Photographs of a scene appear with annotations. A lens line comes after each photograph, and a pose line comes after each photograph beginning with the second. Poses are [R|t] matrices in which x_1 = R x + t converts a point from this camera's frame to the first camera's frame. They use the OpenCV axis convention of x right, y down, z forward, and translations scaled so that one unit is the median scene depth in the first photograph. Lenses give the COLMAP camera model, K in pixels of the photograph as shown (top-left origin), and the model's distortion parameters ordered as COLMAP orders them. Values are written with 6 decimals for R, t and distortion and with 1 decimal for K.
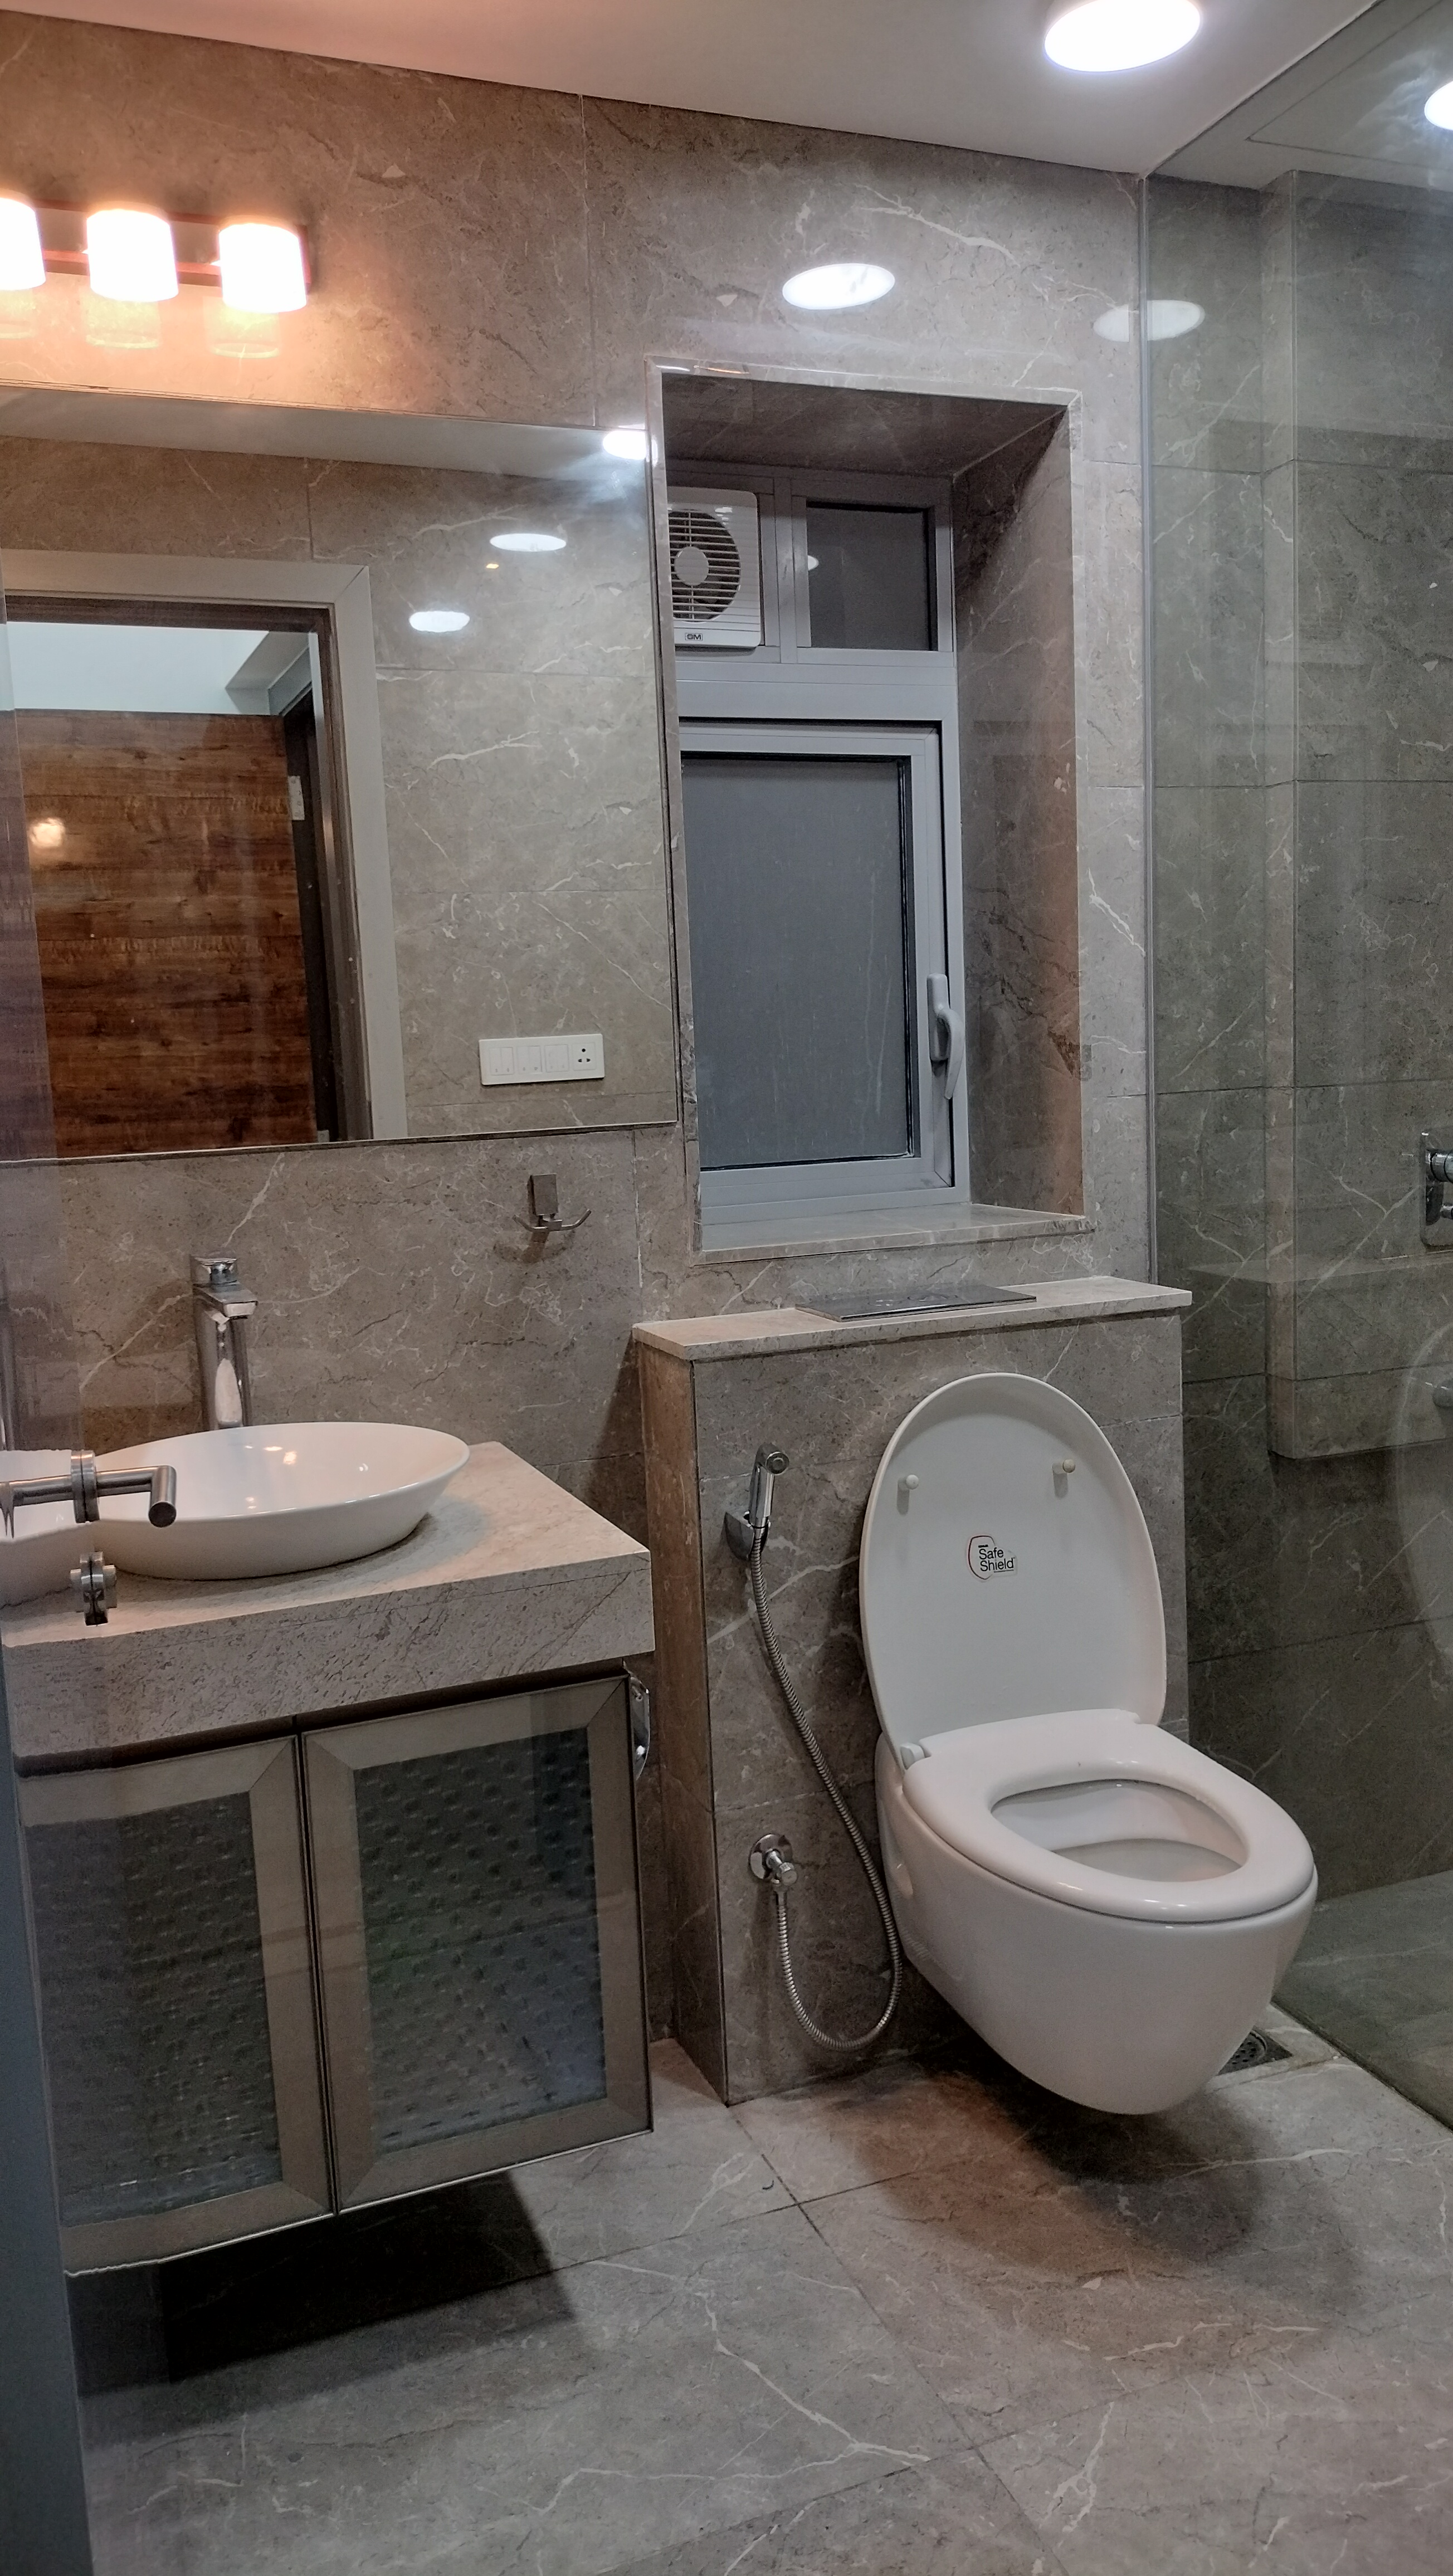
lens RADIAL K [[1987.3, 0, 726.5], [0, 1987.3, 1288.0], [0, 0, 1]] dist [0.106685, -0.167658]
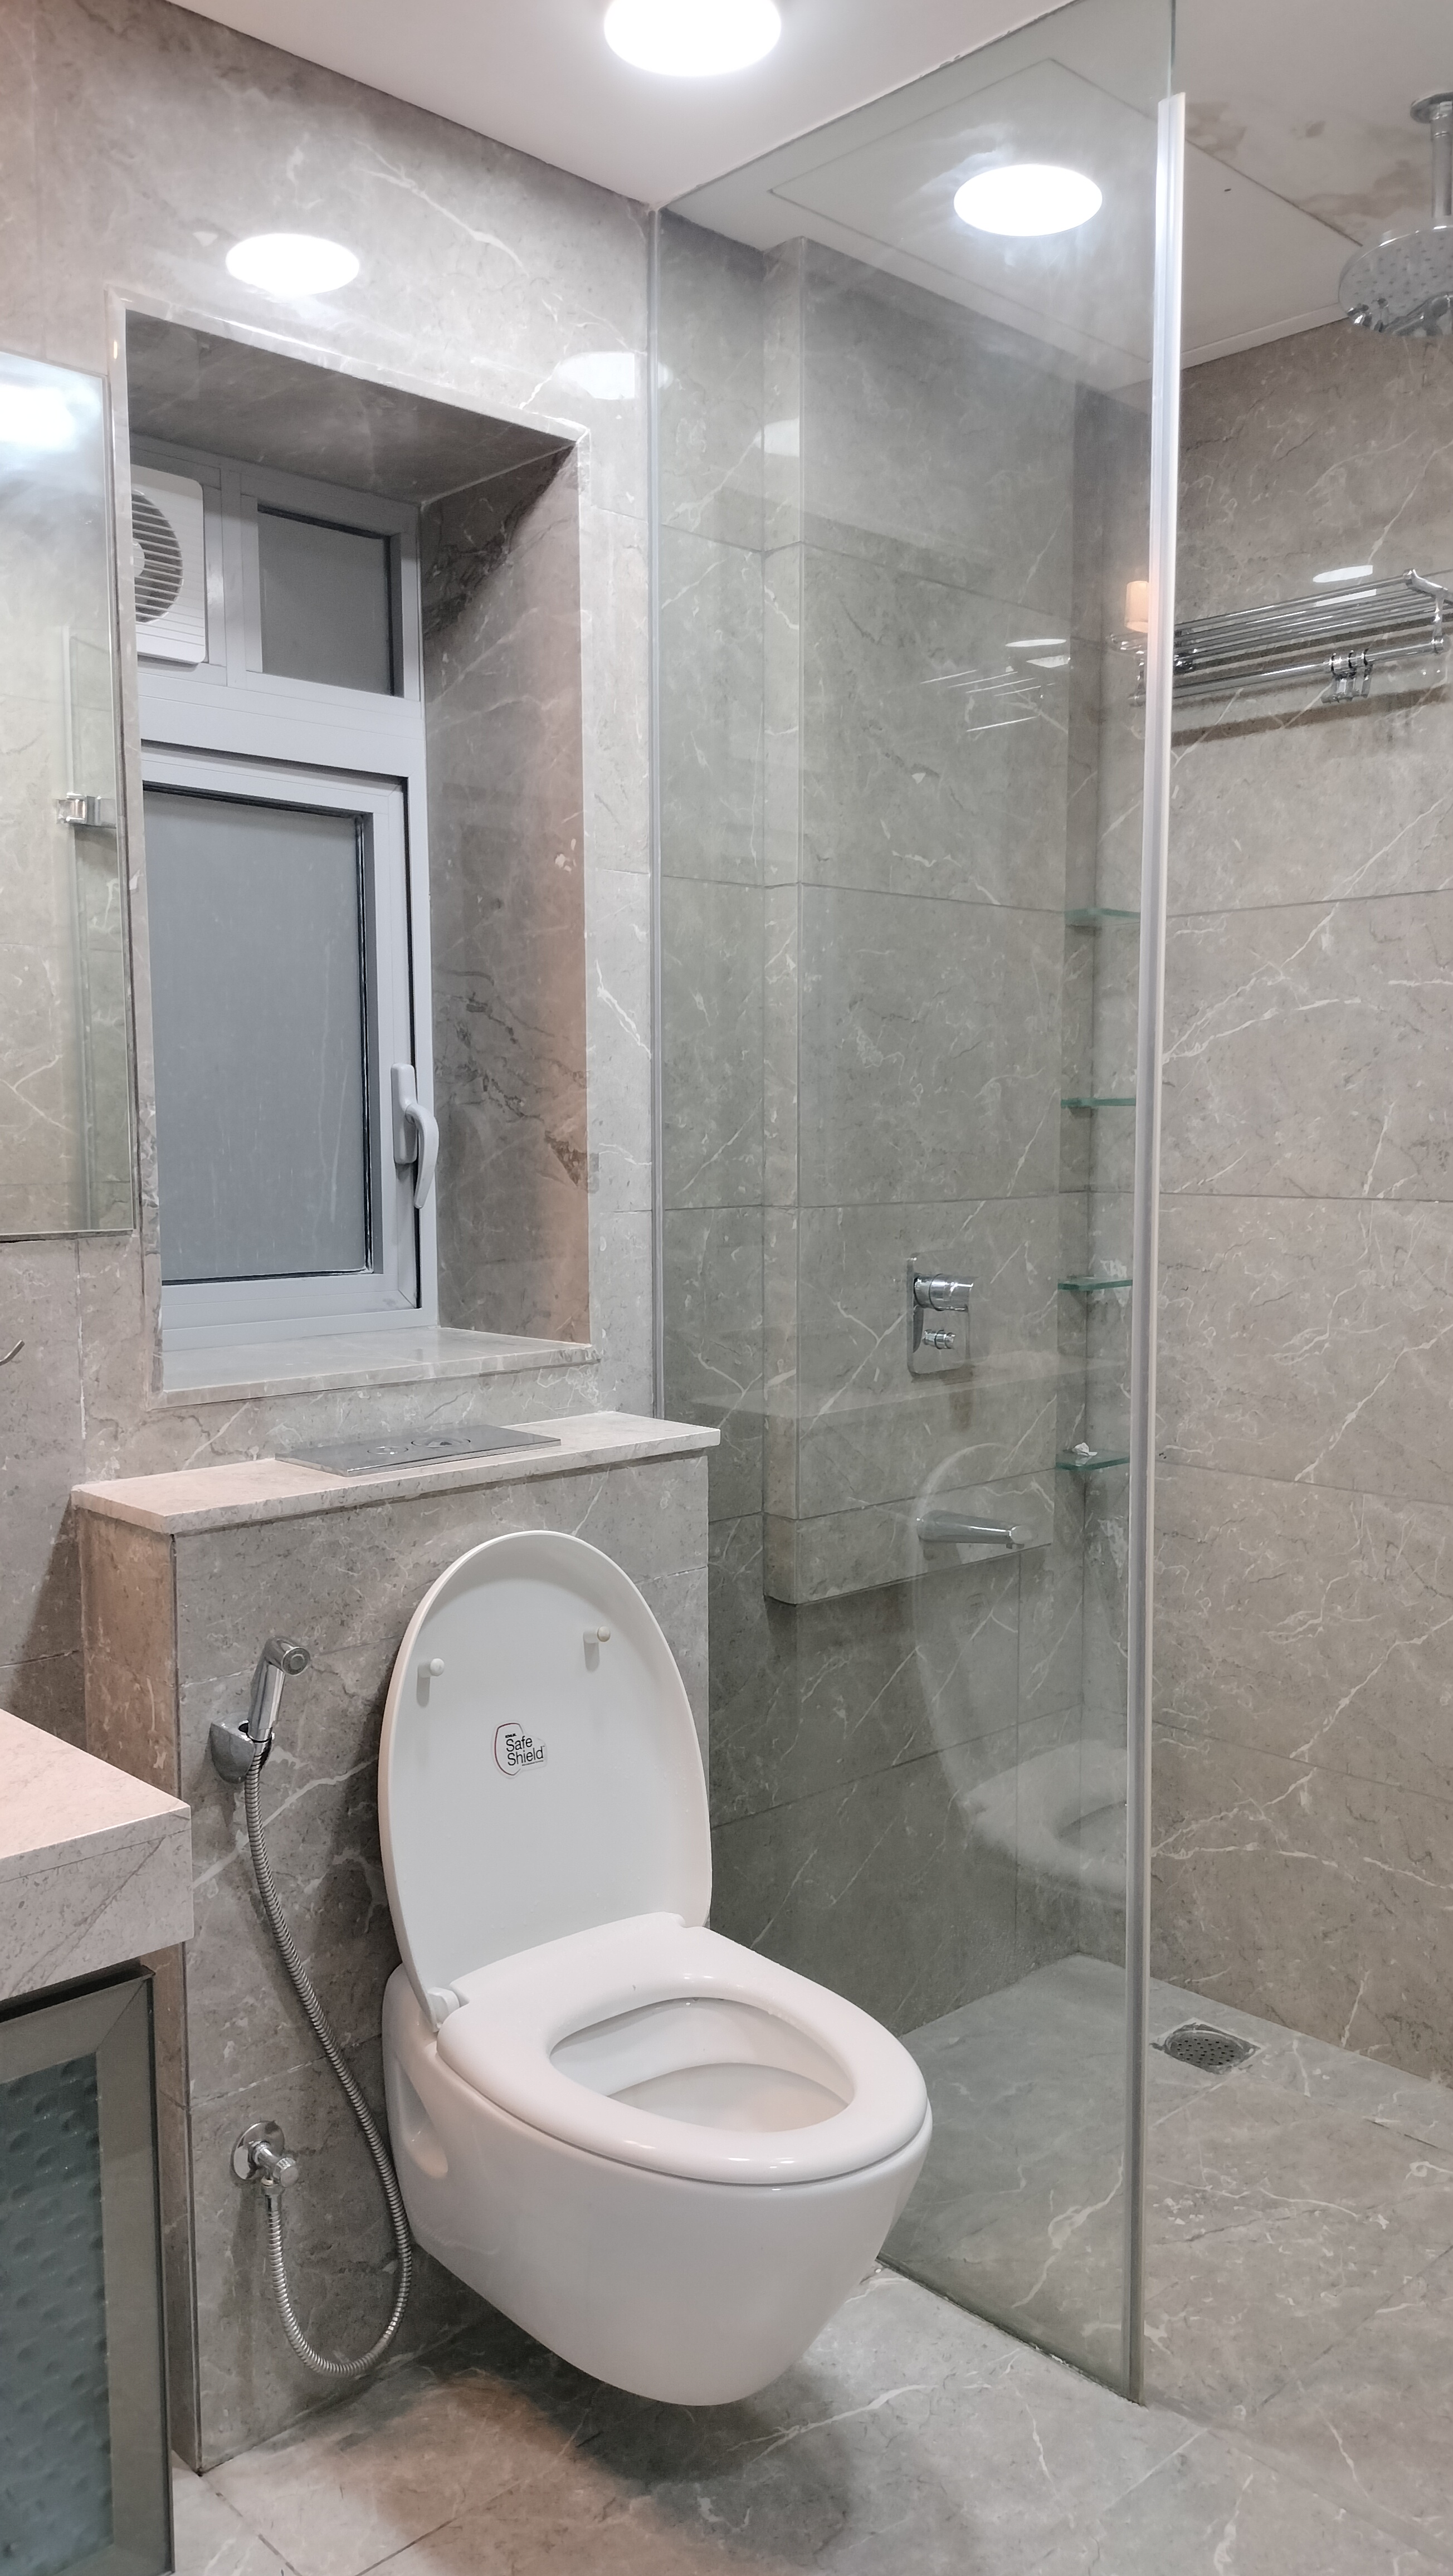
lens RADIAL K [[1982.0, 0, 721.7], [0, 1982.0, 1310.7], [0, 0, 1]] dist [0.100078, -0.155156]
pose [[0.923773, 0.005129, 0.382905, -0.111349], [0.008808, 0.999361, -0.034637, -0.021087], [-0.382838, 0.035370, 0.923138, 0.167788]]
